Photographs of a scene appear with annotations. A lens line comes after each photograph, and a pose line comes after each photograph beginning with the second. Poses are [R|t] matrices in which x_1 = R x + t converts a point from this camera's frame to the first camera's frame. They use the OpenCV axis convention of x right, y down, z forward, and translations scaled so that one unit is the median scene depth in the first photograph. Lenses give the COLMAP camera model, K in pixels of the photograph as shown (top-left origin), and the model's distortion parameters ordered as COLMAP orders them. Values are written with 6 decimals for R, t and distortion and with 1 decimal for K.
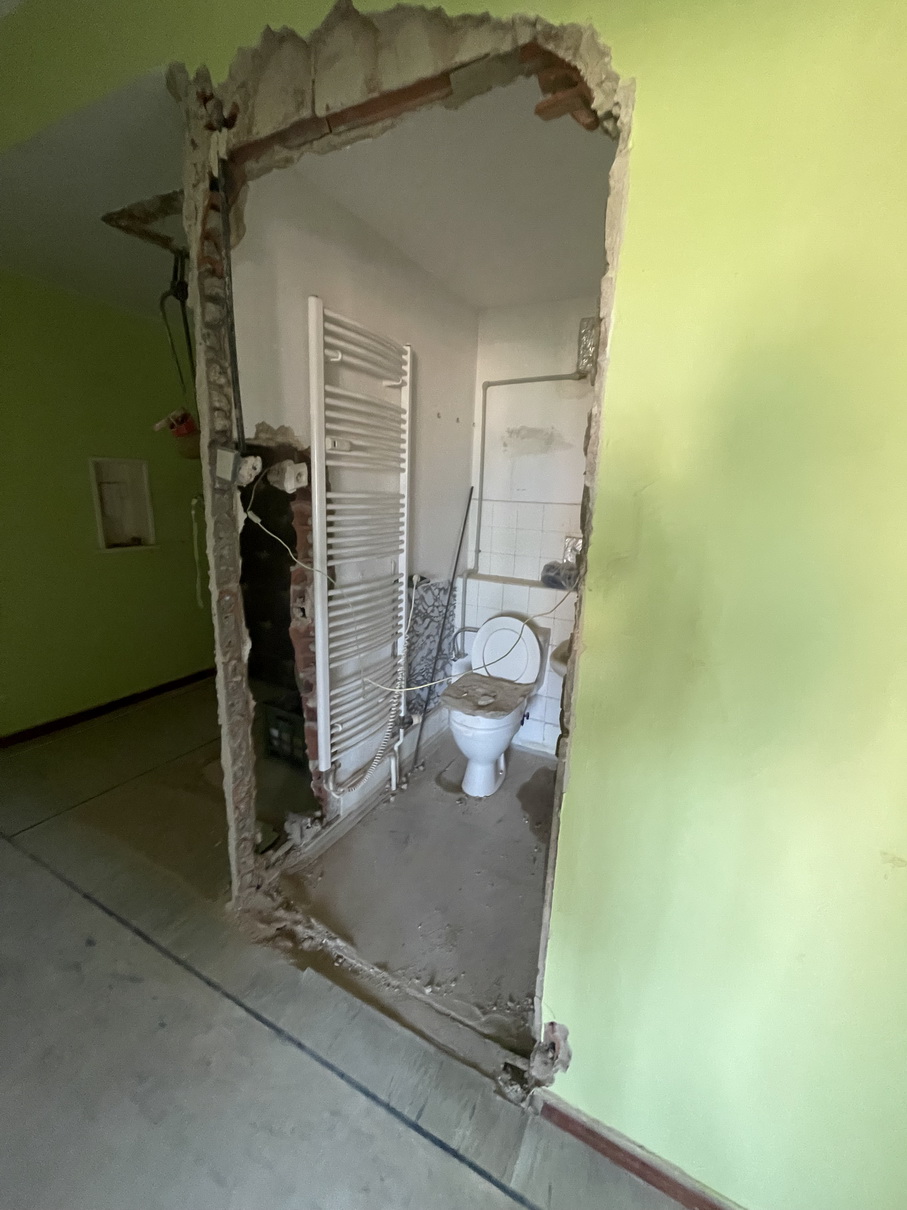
lens RADIAL K [[503.6, 0, 453.9], [0, 503.6, 607.8], [0, 0, 1]] dist [0.012215, -0.000866]
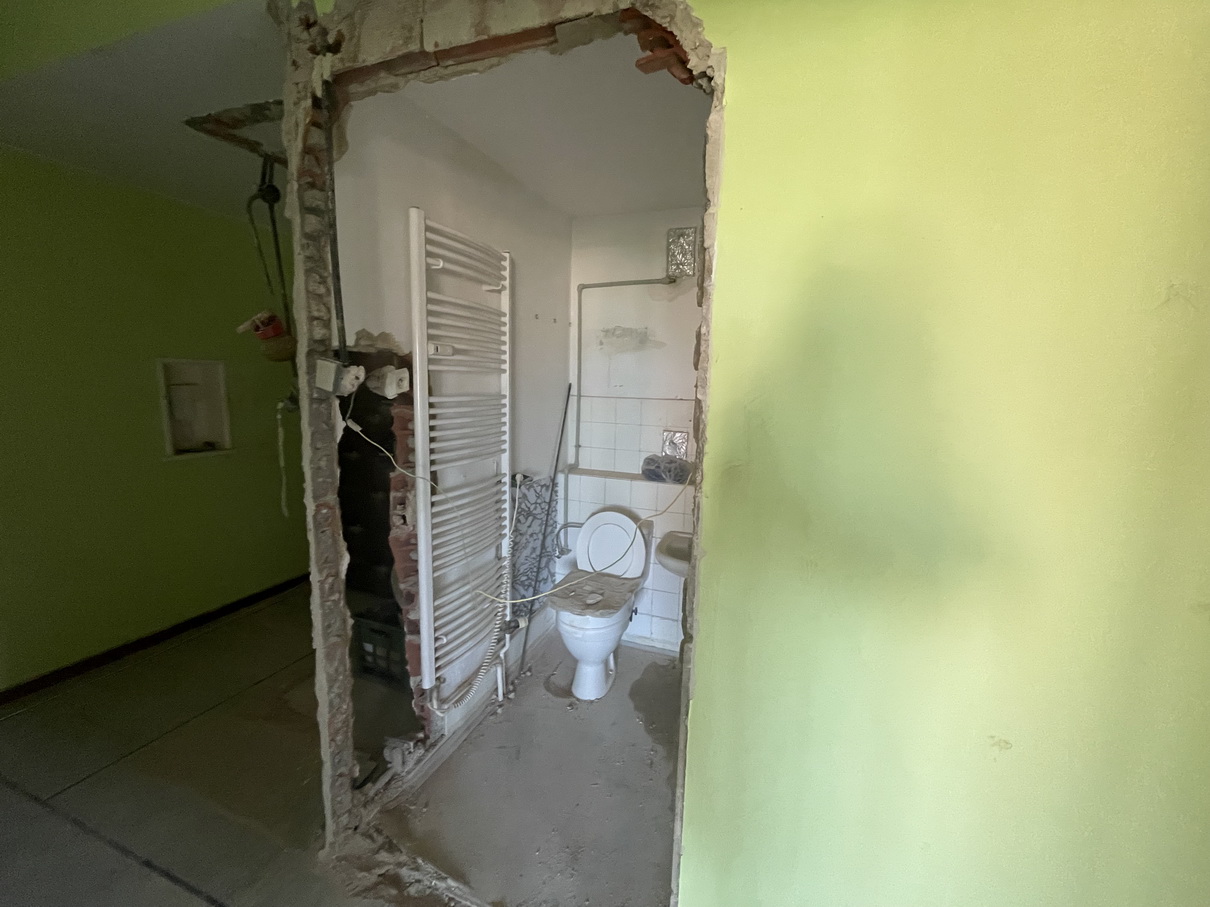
lens RADIAL K [[503.6, 0, 605.9], [0, 503.6, 455.8], [0, 0, 1]] dist [0.012215, -0.000866]
pose [[0.992405, -0.030390, 0.119198, -0.031890], [0.039478, 0.996429, -0.074642, -0.028534], [-0.116504, 0.078781, 0.990061, -0.005400]]
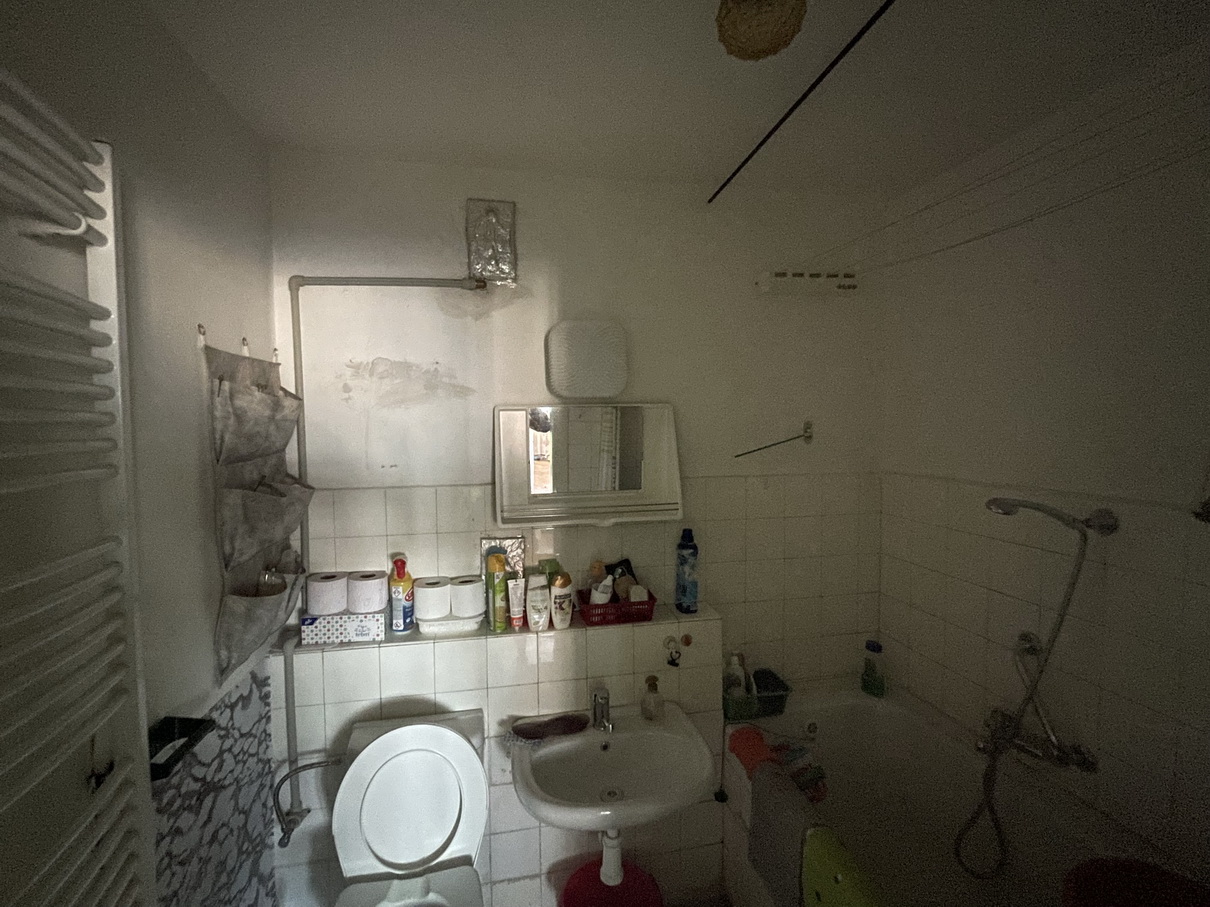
lens RADIAL K [[541.1, 0, 603.7], [0, 541.1, 449.6], [0, 0, 1]] dist [0.000513, 0.000472]
pose [[0.783623, -0.076479, 0.616511, -0.080501], [0.181829, 0.977170, -0.109896, -0.239413], [-0.594032, 0.198217, 0.779639, 0.647136]]
